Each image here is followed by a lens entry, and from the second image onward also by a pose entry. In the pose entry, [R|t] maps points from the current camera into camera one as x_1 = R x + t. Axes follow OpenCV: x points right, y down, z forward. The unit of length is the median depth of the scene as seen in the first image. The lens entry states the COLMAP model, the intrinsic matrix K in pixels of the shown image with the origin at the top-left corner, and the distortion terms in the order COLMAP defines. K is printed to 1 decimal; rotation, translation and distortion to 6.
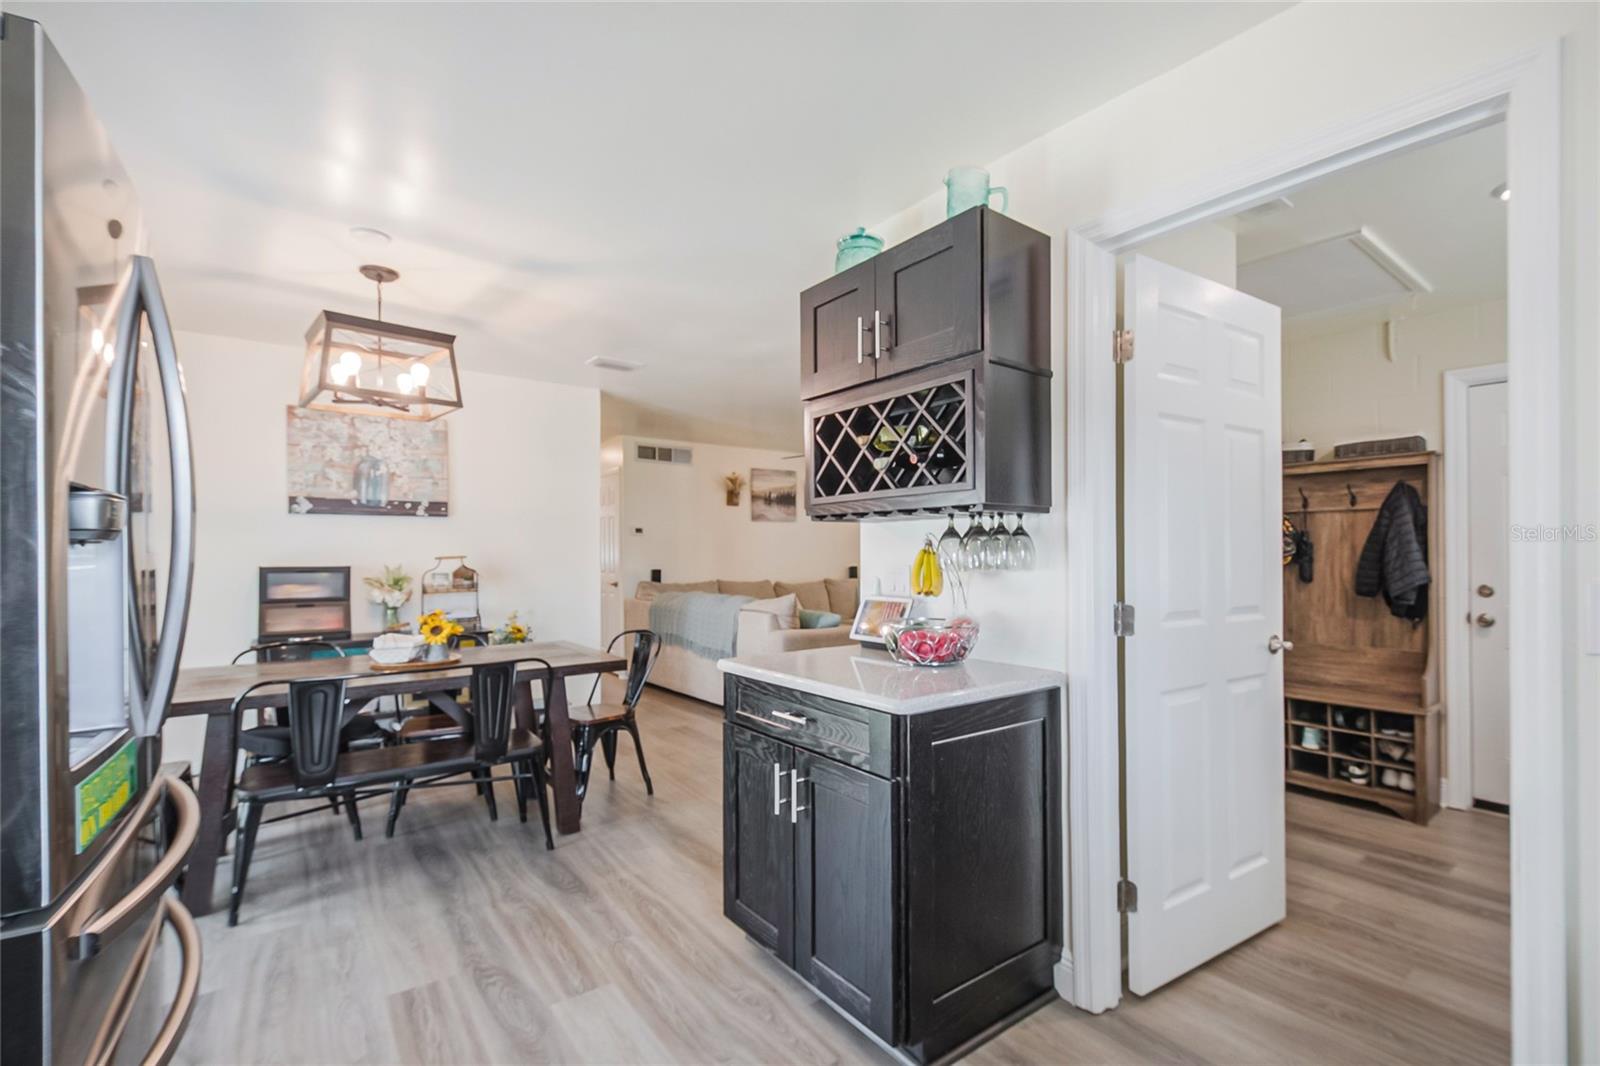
lens RADIAL K [[703.7, 0, 814.7], [0, 703.7, 551.3], [0, 0, 1]] dist [0.006587, -0.014020]
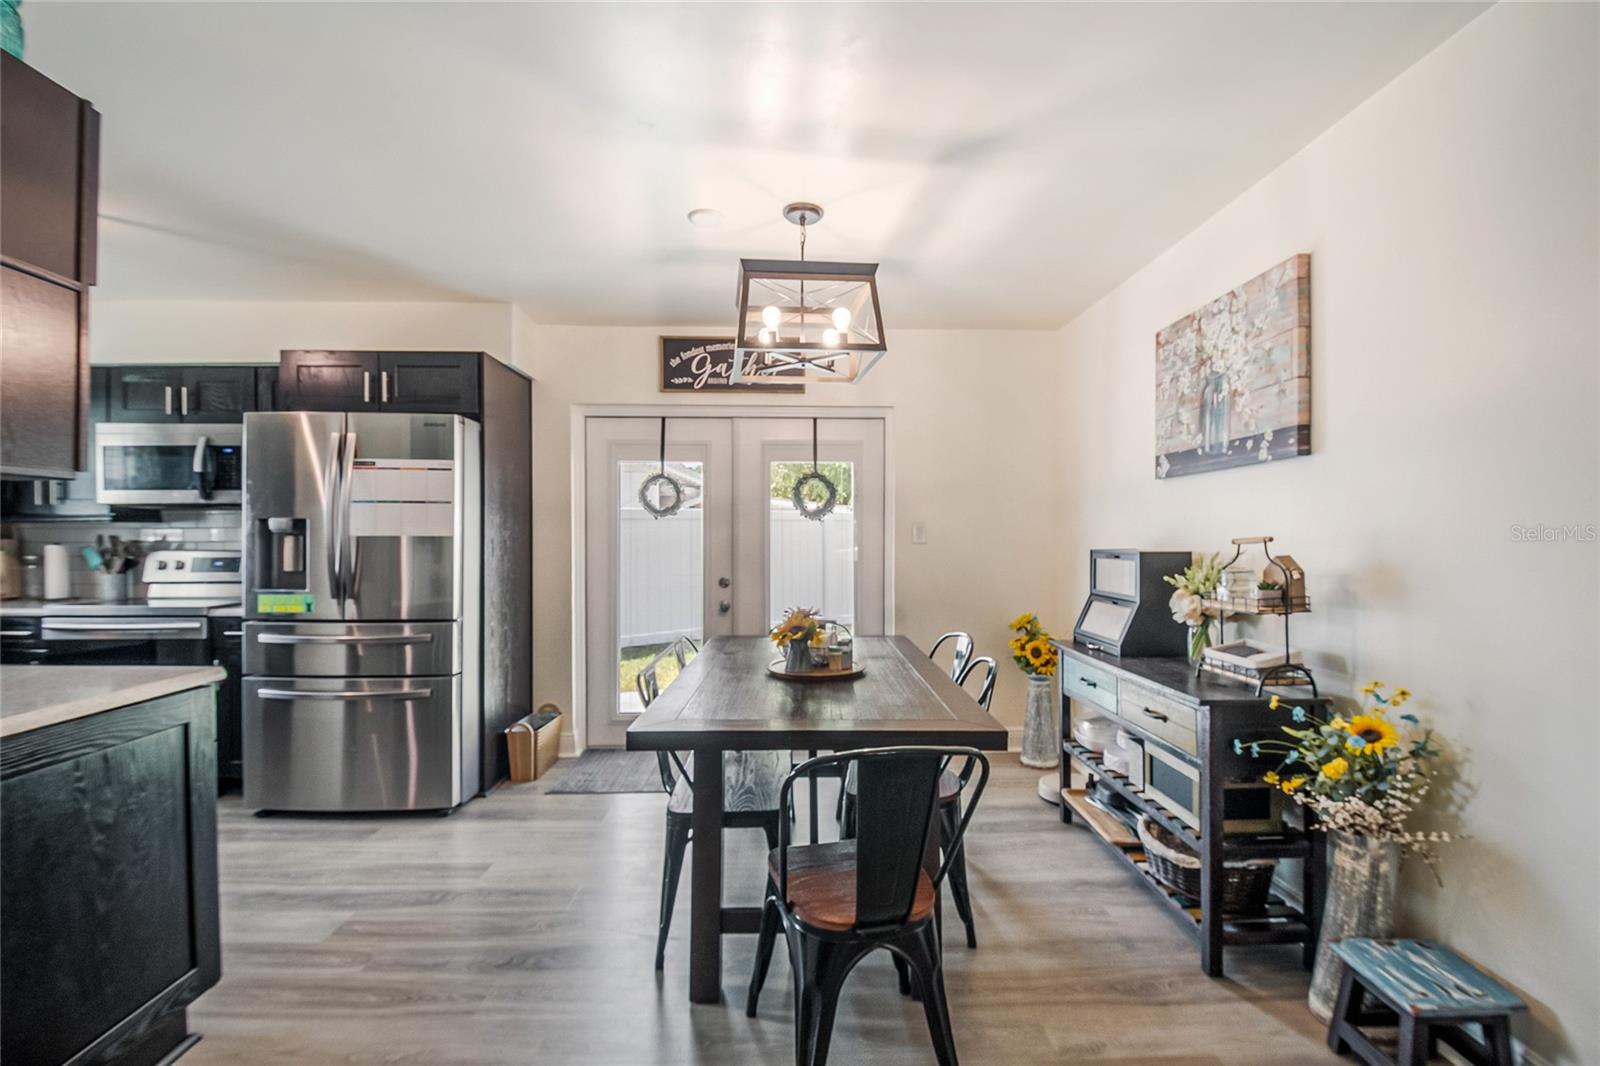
lens RADIAL K [[703.7, 0, 804.2], [0, 703.7, 543.0], [0, 0, 1]] dist [0.006587, -0.014020]
pose [[-0.583836, 0.008274, -0.811829, 0.066876], [0.005104, 0.999966, 0.006521, 0.005907], [0.811856, -0.000336, -0.583858, 1.063916]]
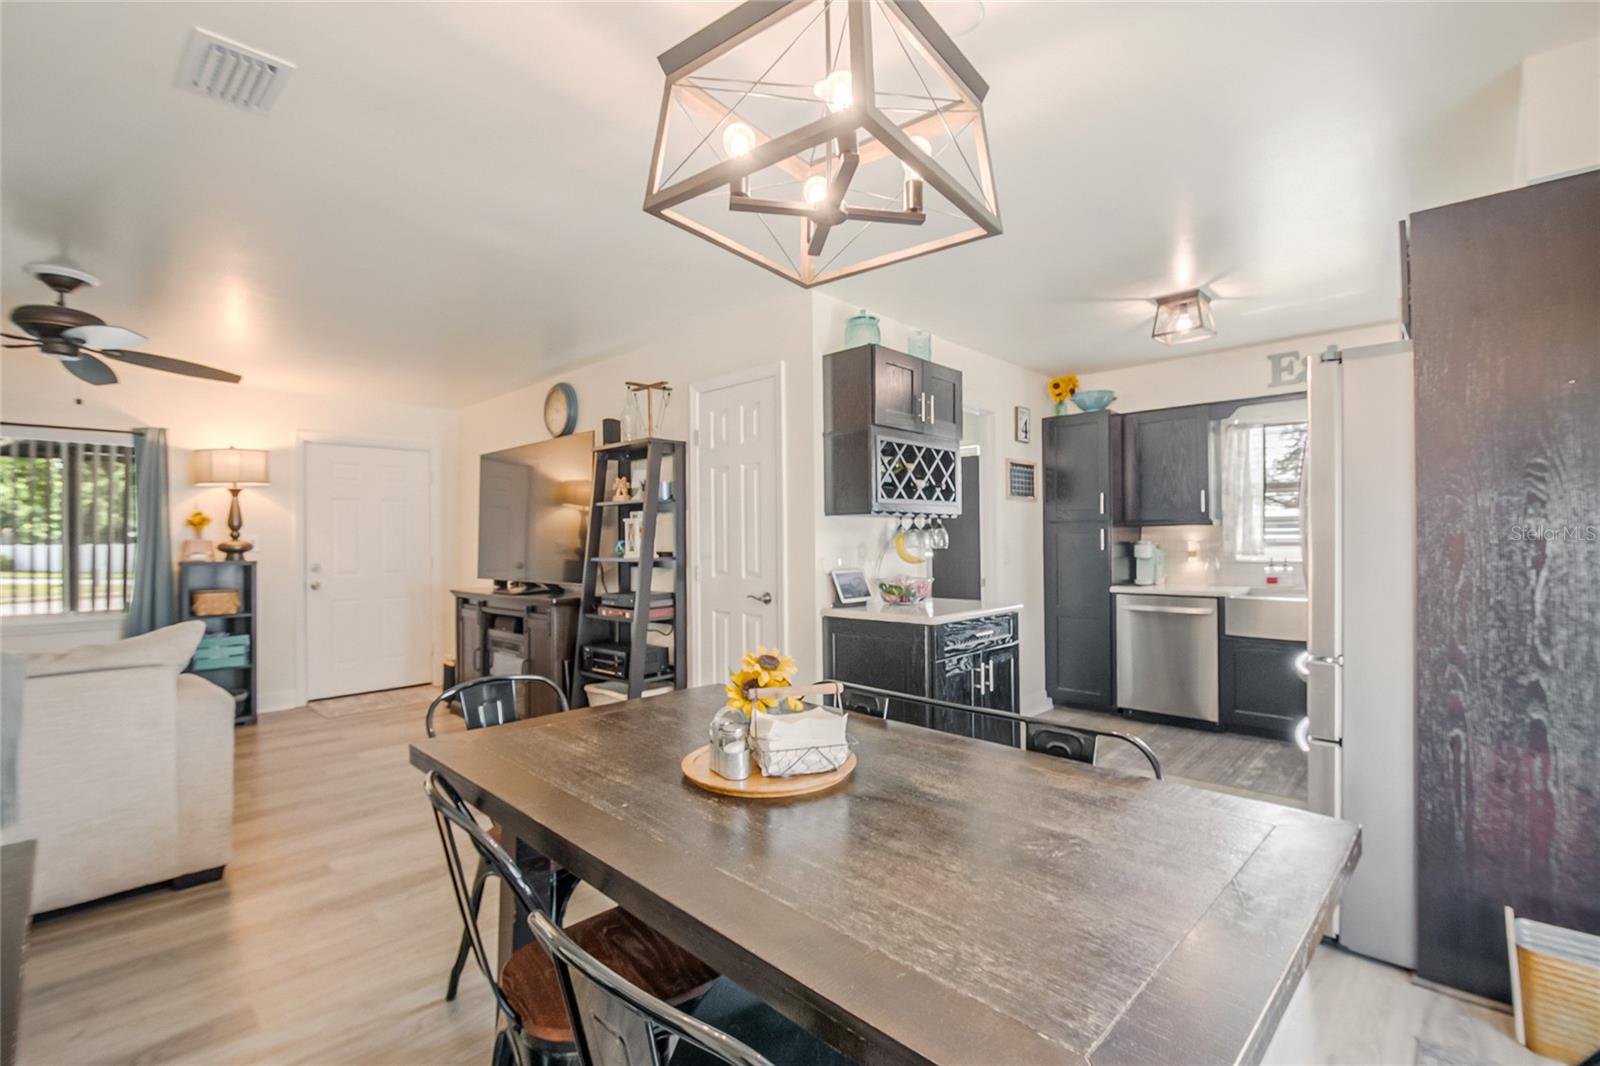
lens RADIAL K [[703.7, 0, 813.3], [0, 703.7, 541.4], [0, 0, 1]] dist [0.006587, -0.014020]
pose [[-0.168224, 0.002532, 0.985746, -0.748064], [0.004987, 0.999986, -0.001717, 0.004985], [-0.985736, 0.004627, -0.168234, 0.770770]]
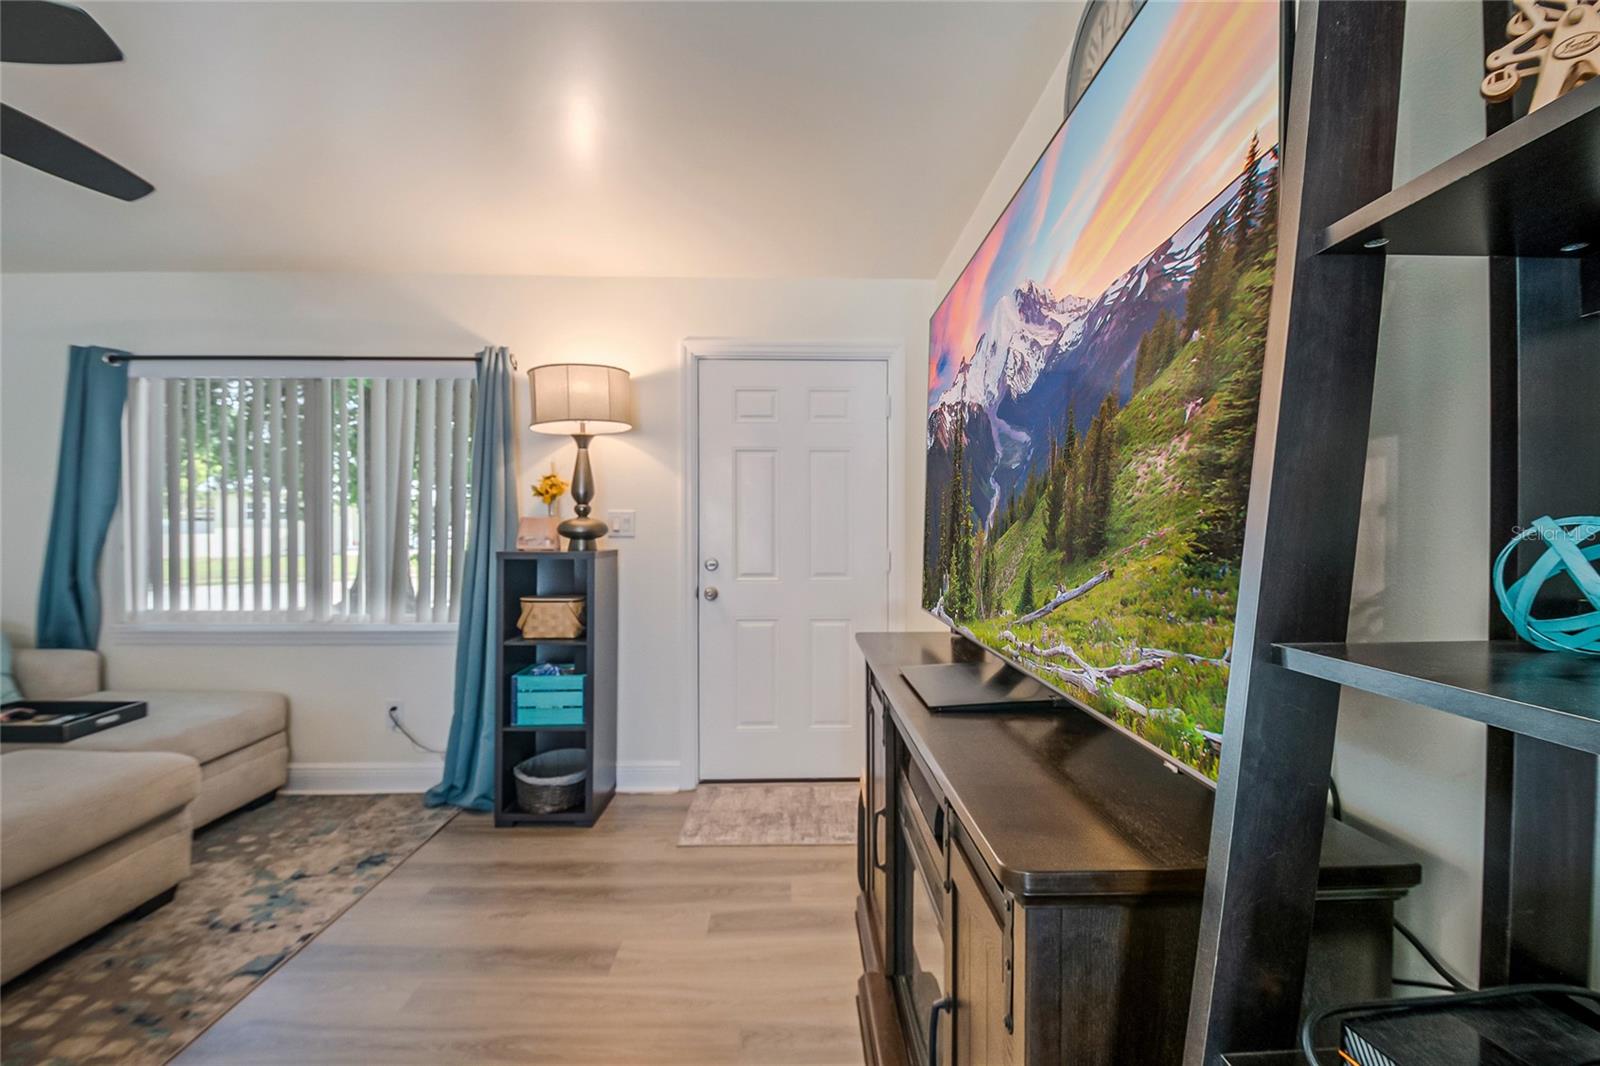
lens RADIAL K [[703.7, 0, 804.7], [0, 703.7, 530.1], [0, 0, 1]] dist [0.006587, -0.014020]
pose [[0.593242, 0.001743, 0.805022, 0.127004], [-0.005648, 0.999982, 0.001997, 0.006047], [-0.805004, -0.005731, 0.593241, 0.908551]]
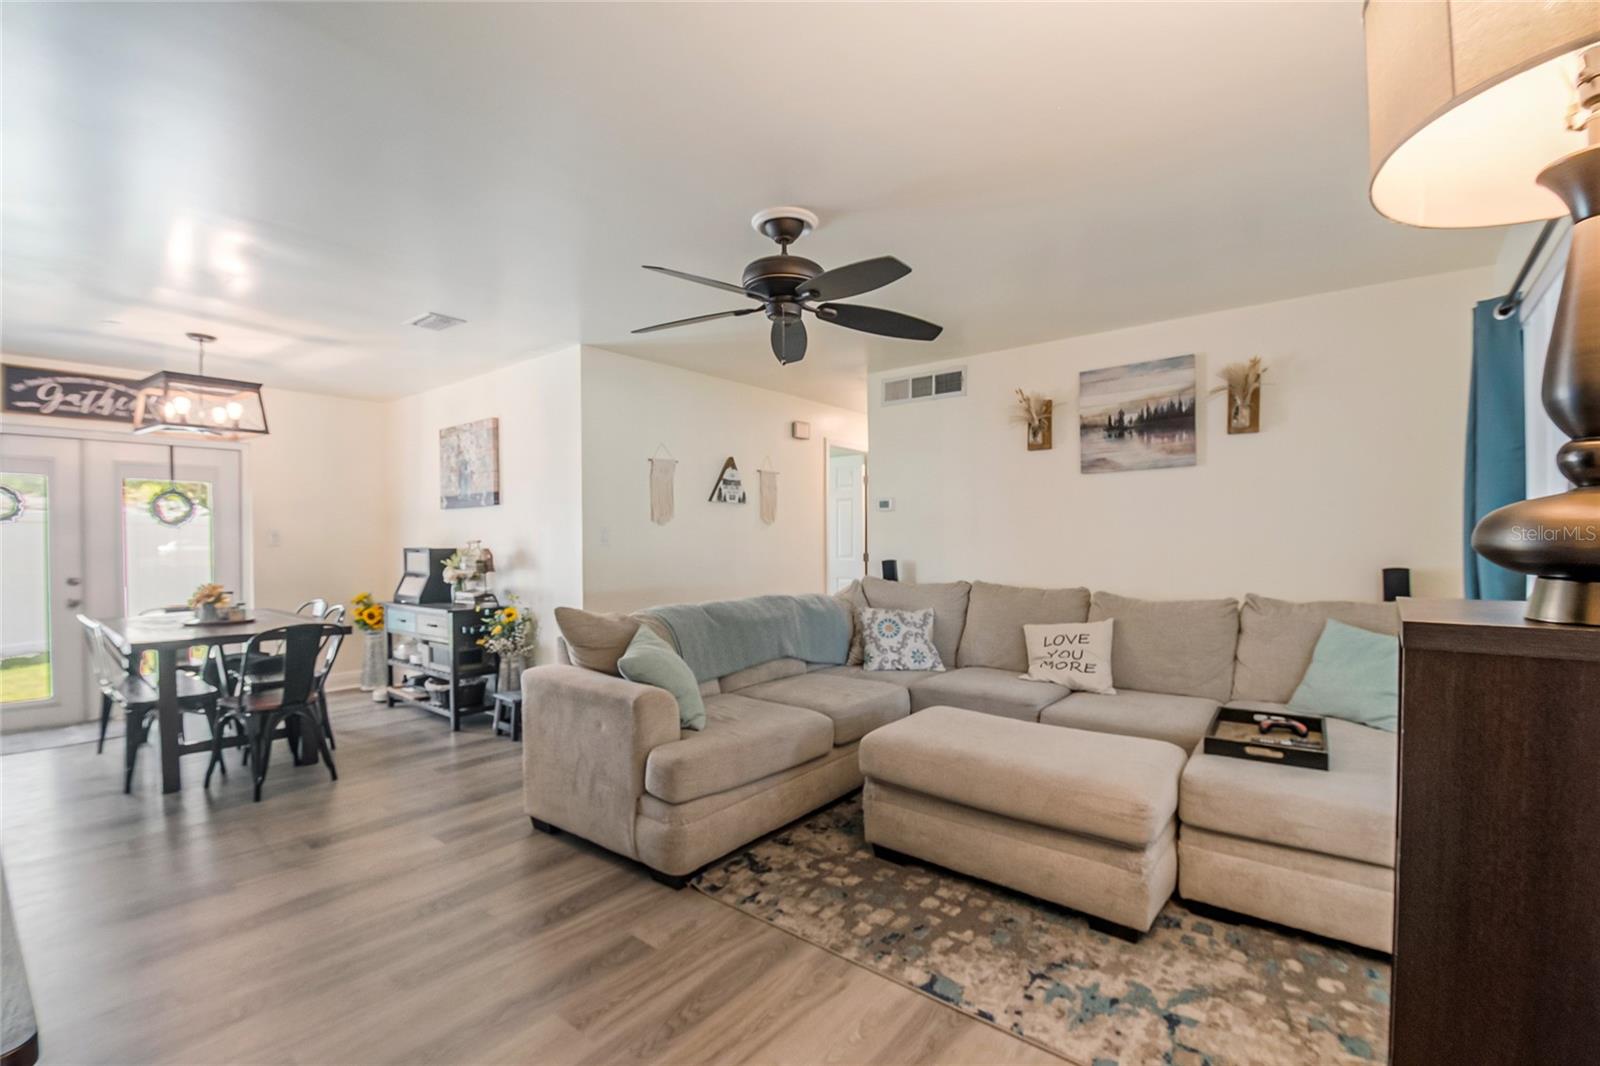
lens RADIAL K [[703.7, 0, 804.6], [0, 703.7, 549.5], [0, 0, 1]] dist [0.006587, -0.014020]
pose [[0.235736, 0.014527, -0.971709, 0.705616], [0.007114, 0.999836, 0.016673, 0.005790], [0.971791, -0.010843, 0.235594, 1.281932]]
